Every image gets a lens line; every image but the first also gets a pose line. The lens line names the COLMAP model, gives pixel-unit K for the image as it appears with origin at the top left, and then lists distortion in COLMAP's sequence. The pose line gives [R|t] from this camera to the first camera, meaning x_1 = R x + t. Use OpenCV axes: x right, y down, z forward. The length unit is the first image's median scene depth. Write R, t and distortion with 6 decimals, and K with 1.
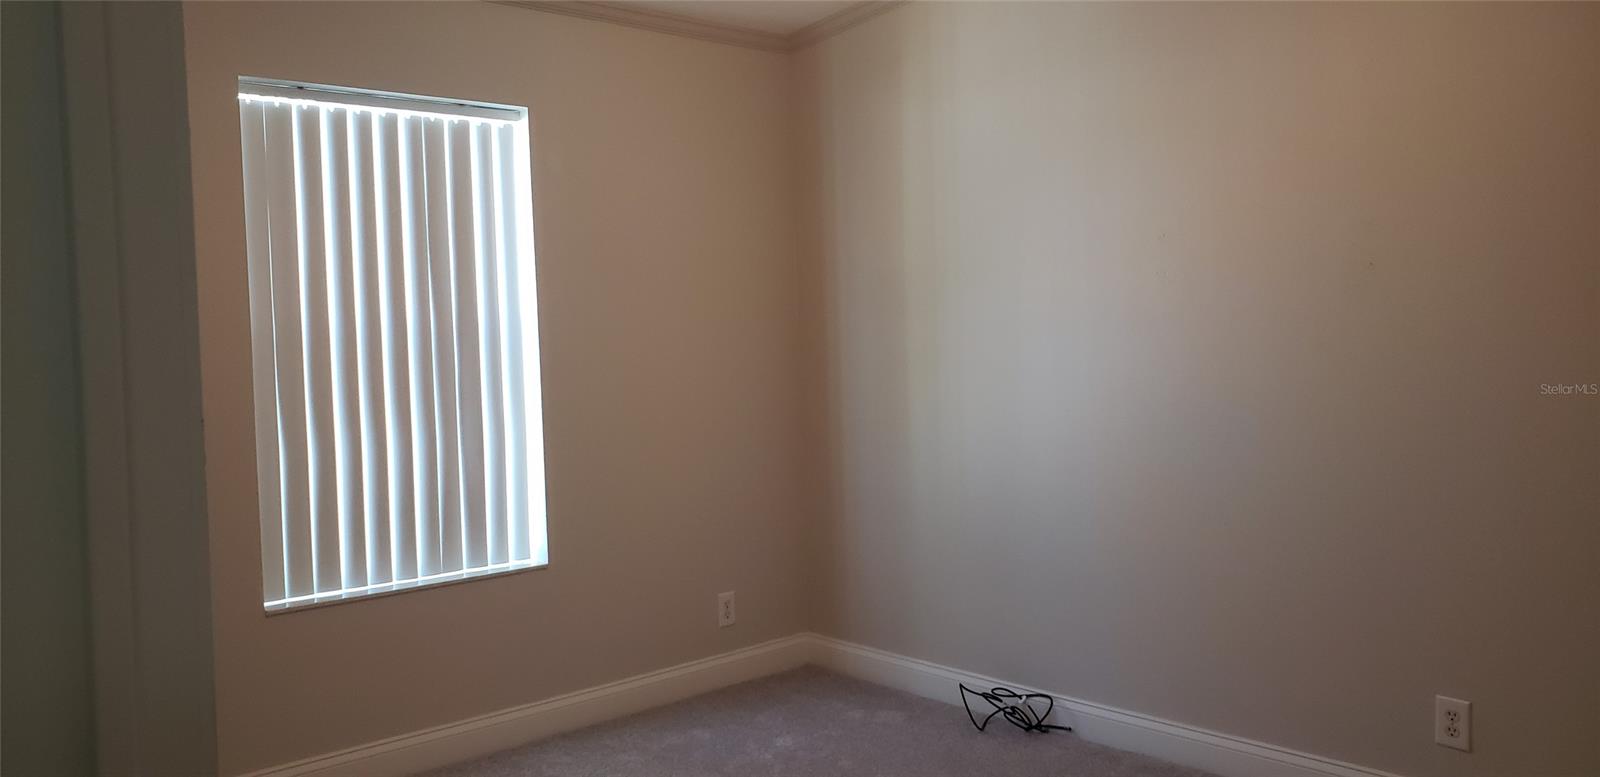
lens RADIAL K [[1268.8, 0, 800.0], [0, 1268.8, 388.5], [0, 0, 1]] dist [0.120243, -0.155523]
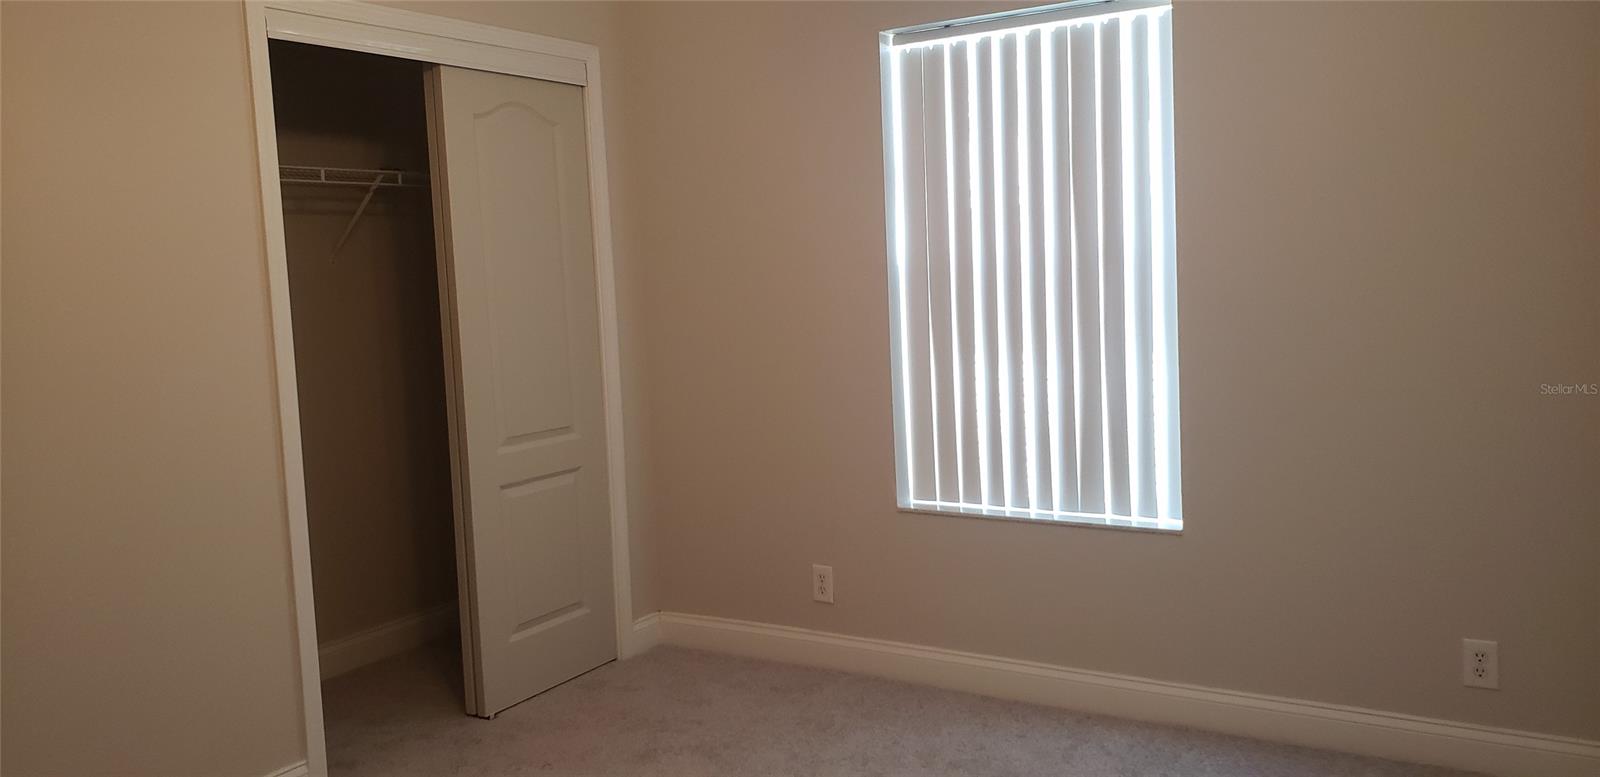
lens RADIAL K [[1268.8, 0, 800.0], [0, 1268.8, 388.5], [0, 0, 1]] dist [0.120243, -0.155523]
pose [[0.291607, 0.110975, -0.950079, 0.570815], [-0.015961, 0.993673, 0.111168, -0.051450], [0.956405, -0.017254, 0.291533, 0.548224]]
